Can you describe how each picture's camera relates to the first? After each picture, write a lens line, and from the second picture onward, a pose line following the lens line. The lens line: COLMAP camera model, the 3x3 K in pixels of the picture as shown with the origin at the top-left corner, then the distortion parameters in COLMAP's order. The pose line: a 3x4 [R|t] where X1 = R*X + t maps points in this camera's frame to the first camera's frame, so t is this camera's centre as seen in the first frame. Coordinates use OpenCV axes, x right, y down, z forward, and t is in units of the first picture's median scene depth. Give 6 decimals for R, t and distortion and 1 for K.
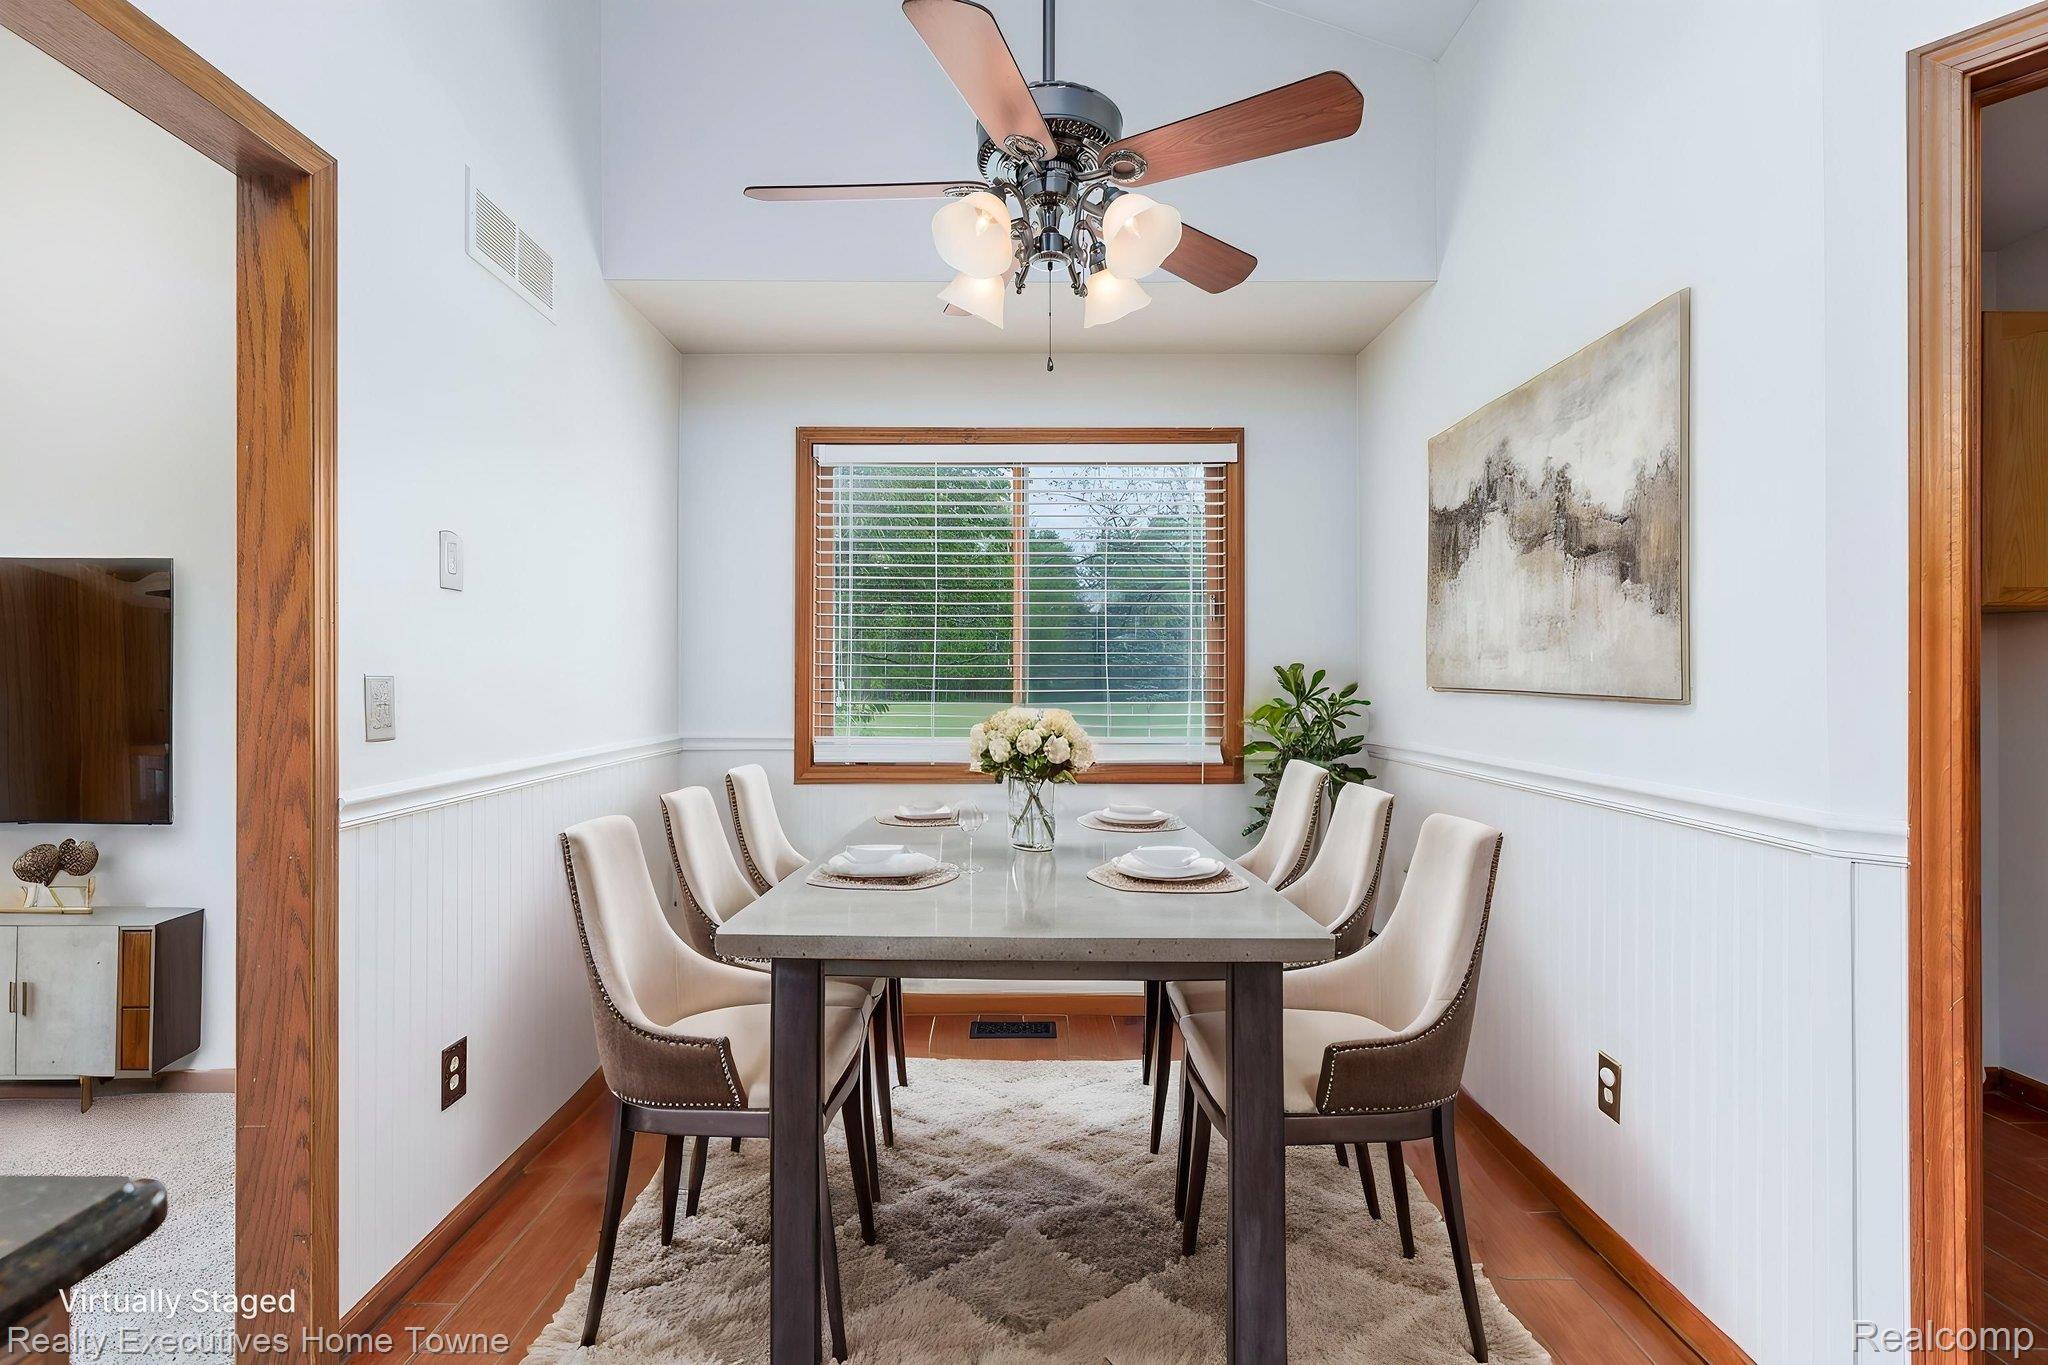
lens RADIAL K [[925.0, 0, 1024.0], [0, 925.0, 682.5], [0, 0, 1]] dist [-0.001037, -0.000192]
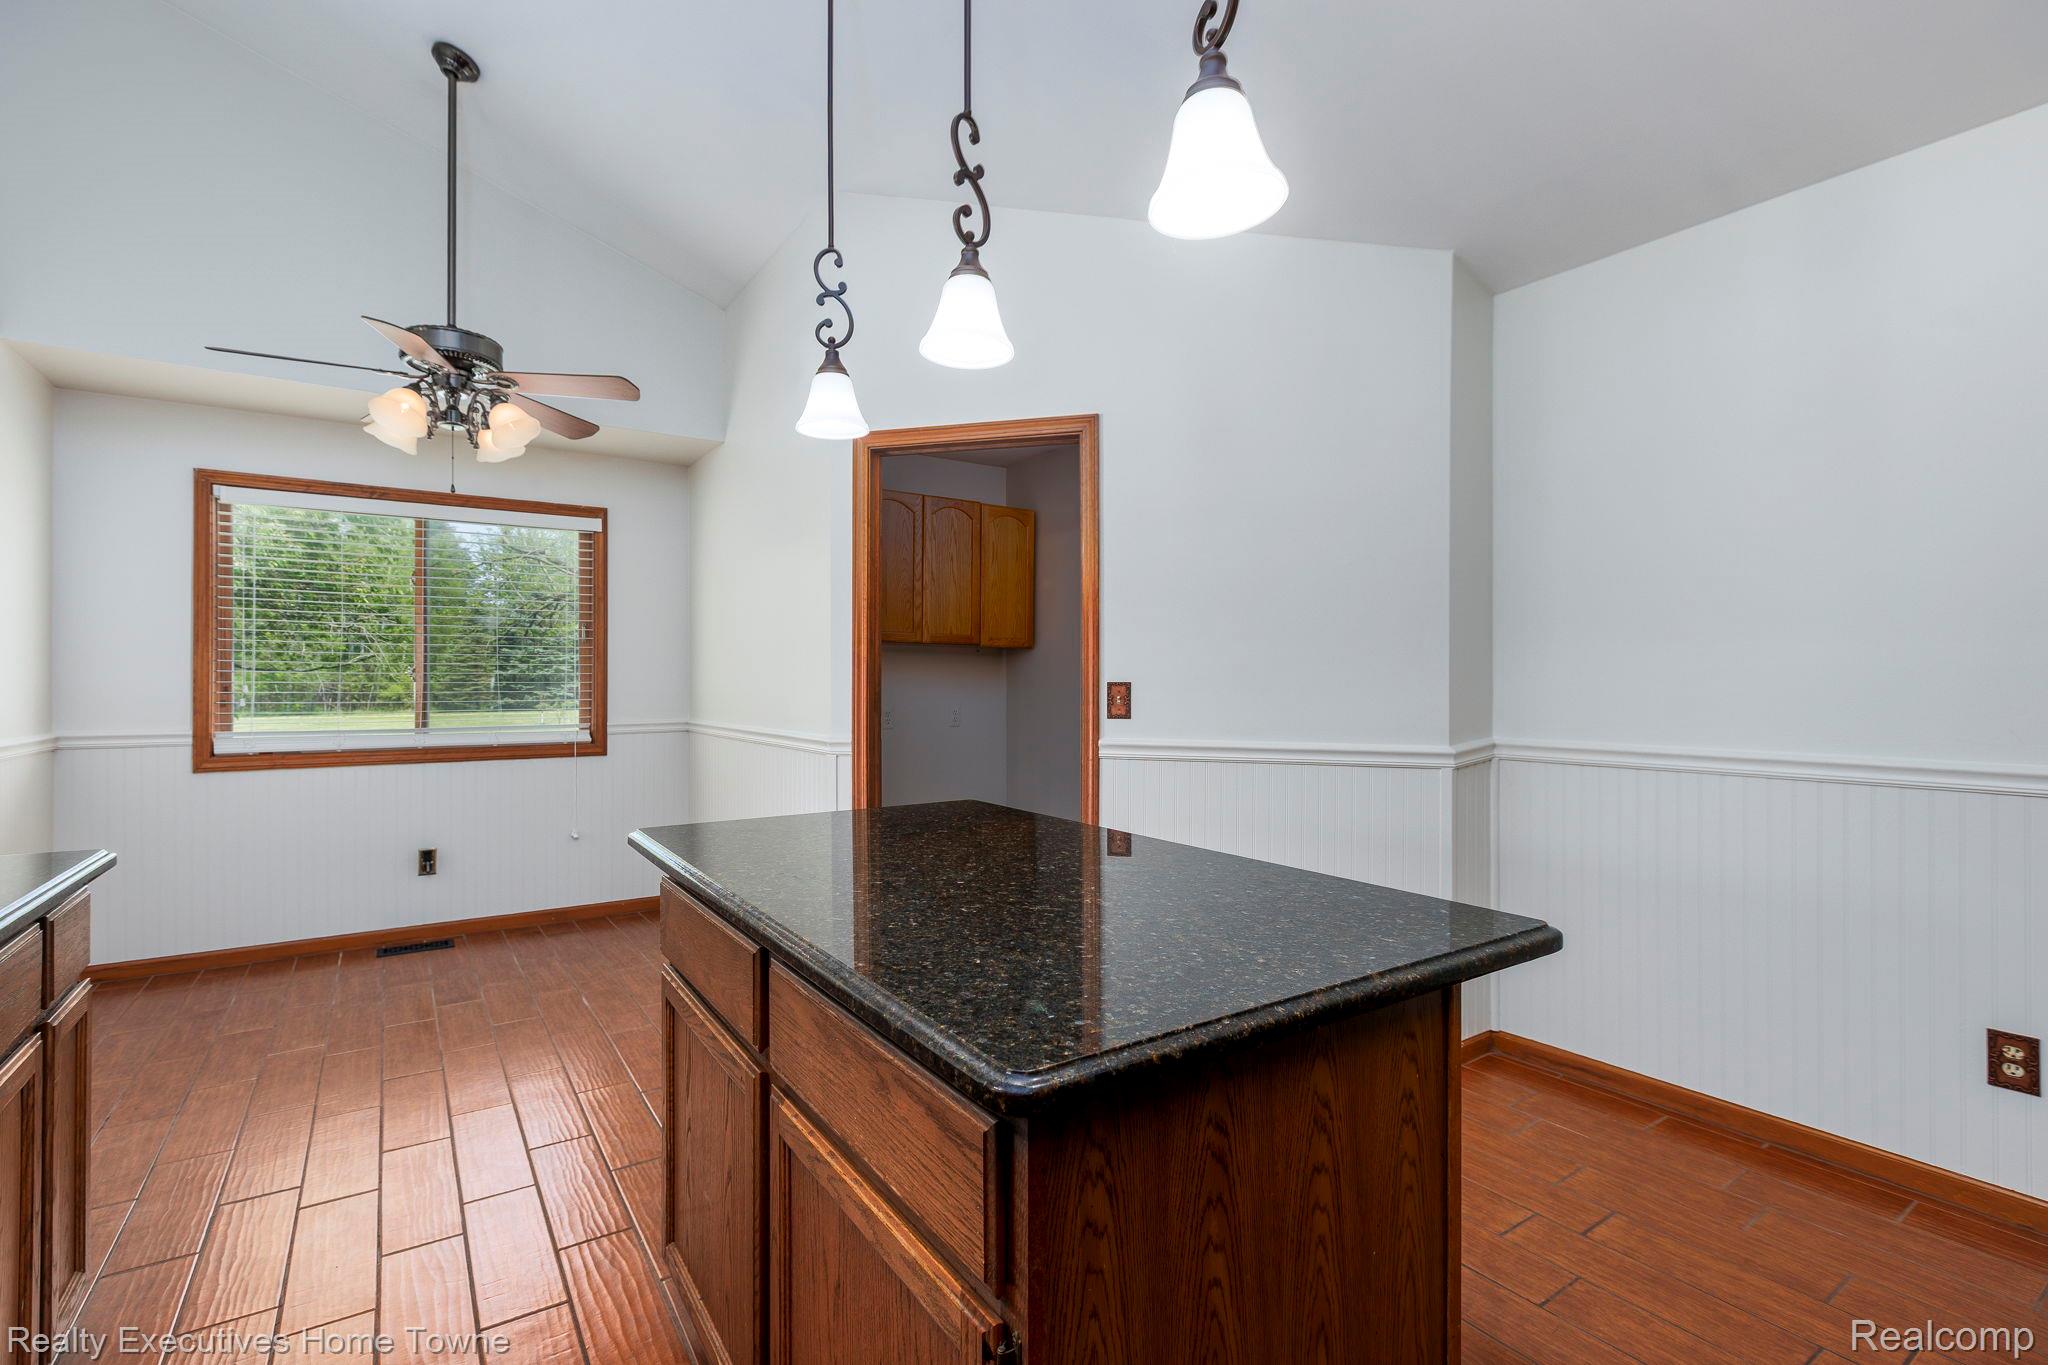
lens RADIAL K [[925.0, 0, 1024.0], [0, 925.0, 682.5], [0, 0, 1]] dist [-0.001037, -0.000192]
pose [[0.829160, -0.000842, 0.559010, -0.029682], [0.004950, 0.999971, -0.005836, 0.007048], [-0.558989, 0.007606, 0.829140, -0.564368]]
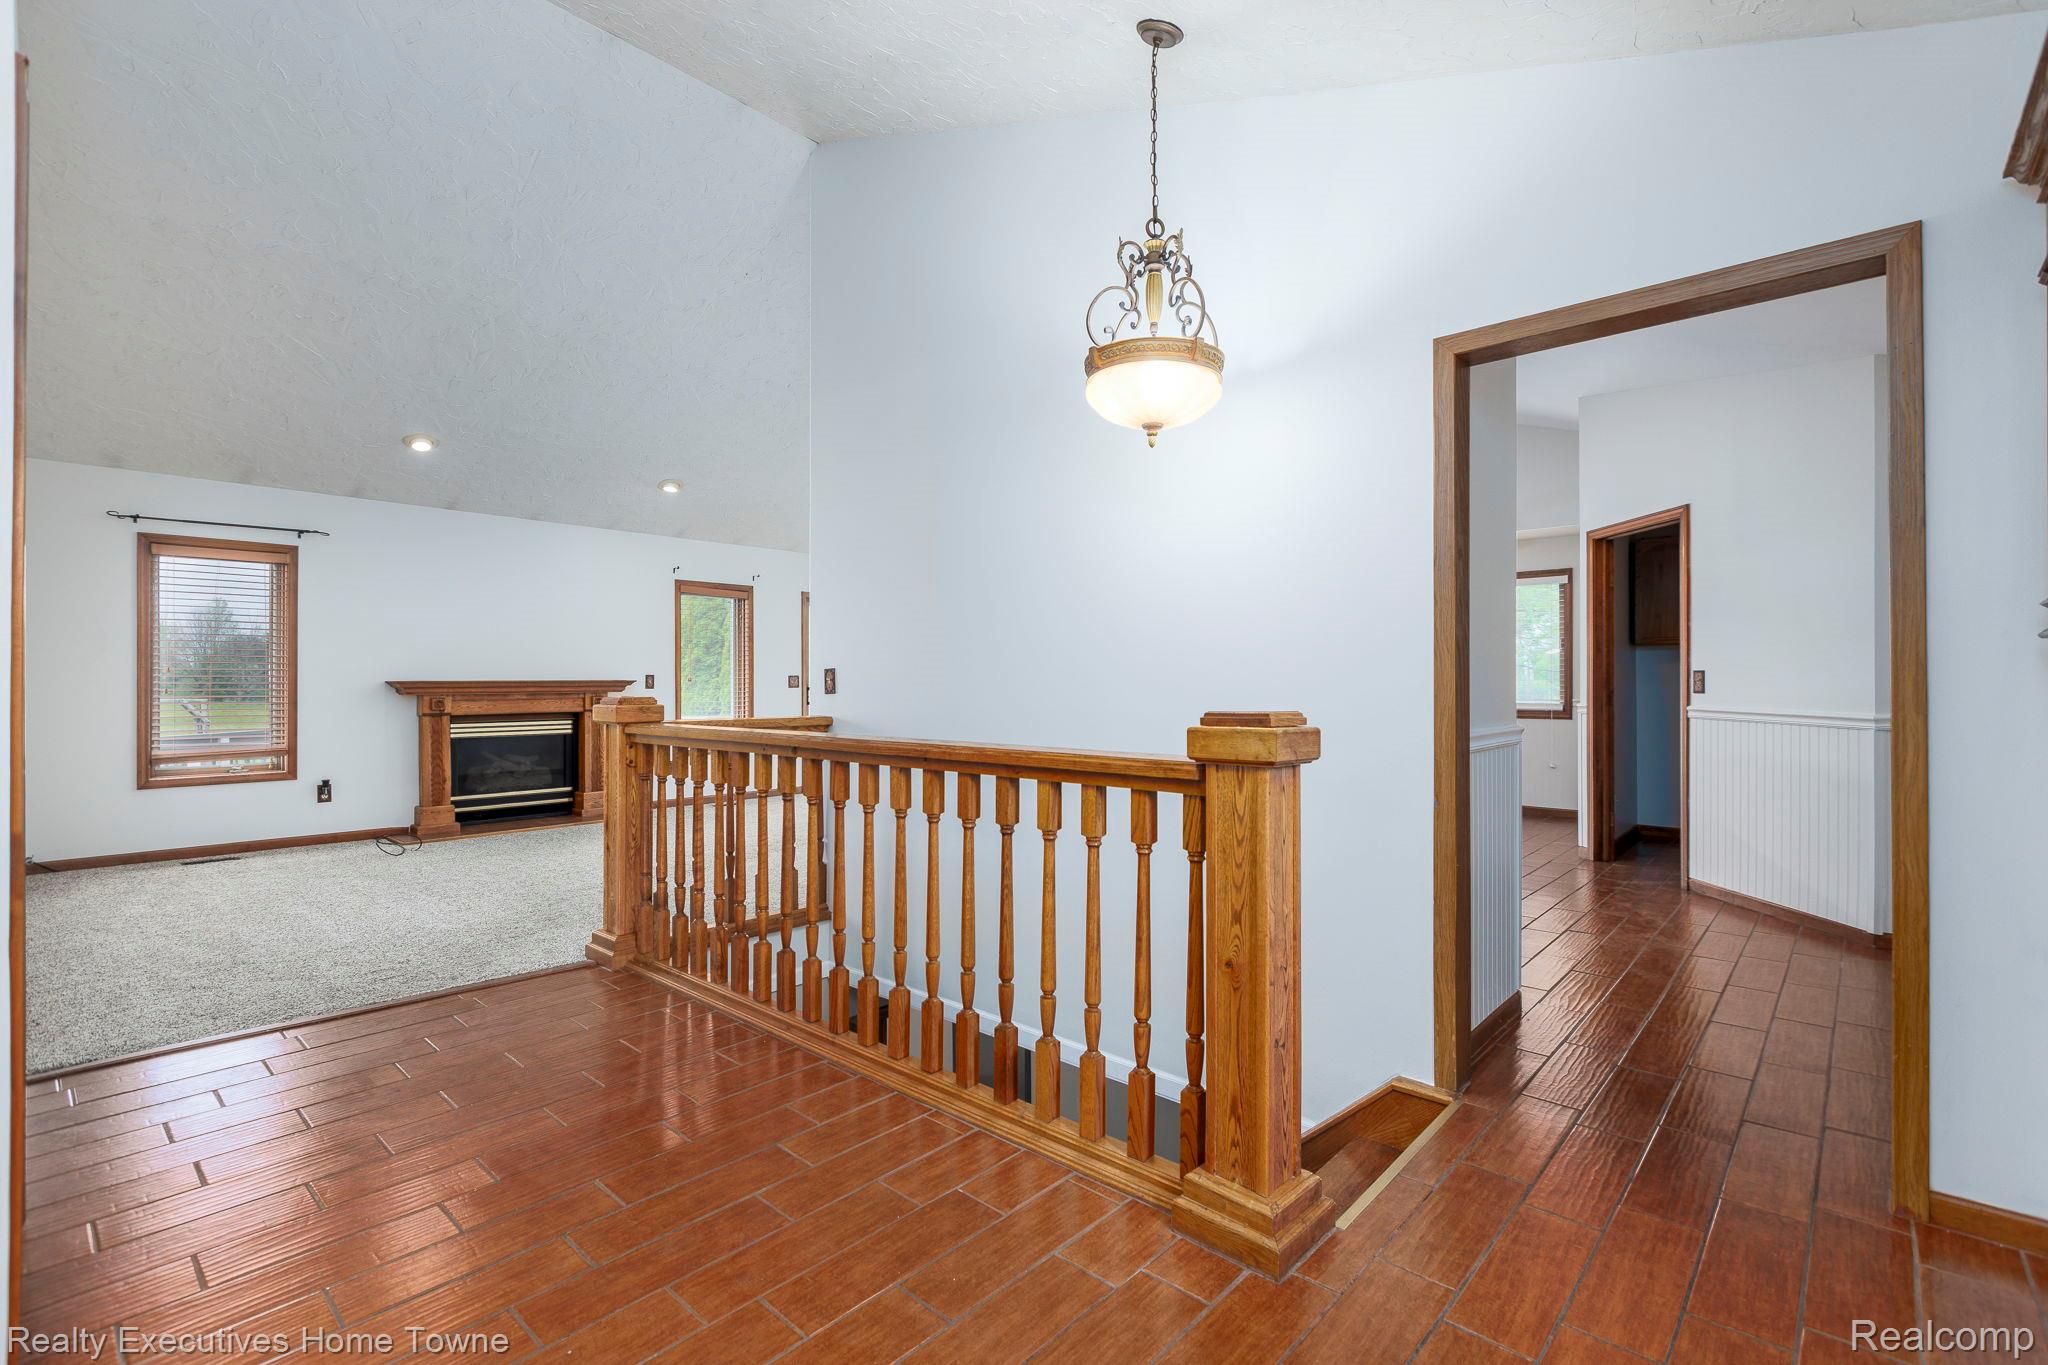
lens RADIAL K [[925.0, 0, 1024.0], [0, 925.0, 682.5], [0, 0, 1]] dist [-0.001037, -0.000192]
pose [[0.745034, -0.004199, -0.667013, 0.775171], [-0.000401, 0.999977, -0.006742, 0.031984], [0.667026, 0.005291, 0.745015, -1.706207]]
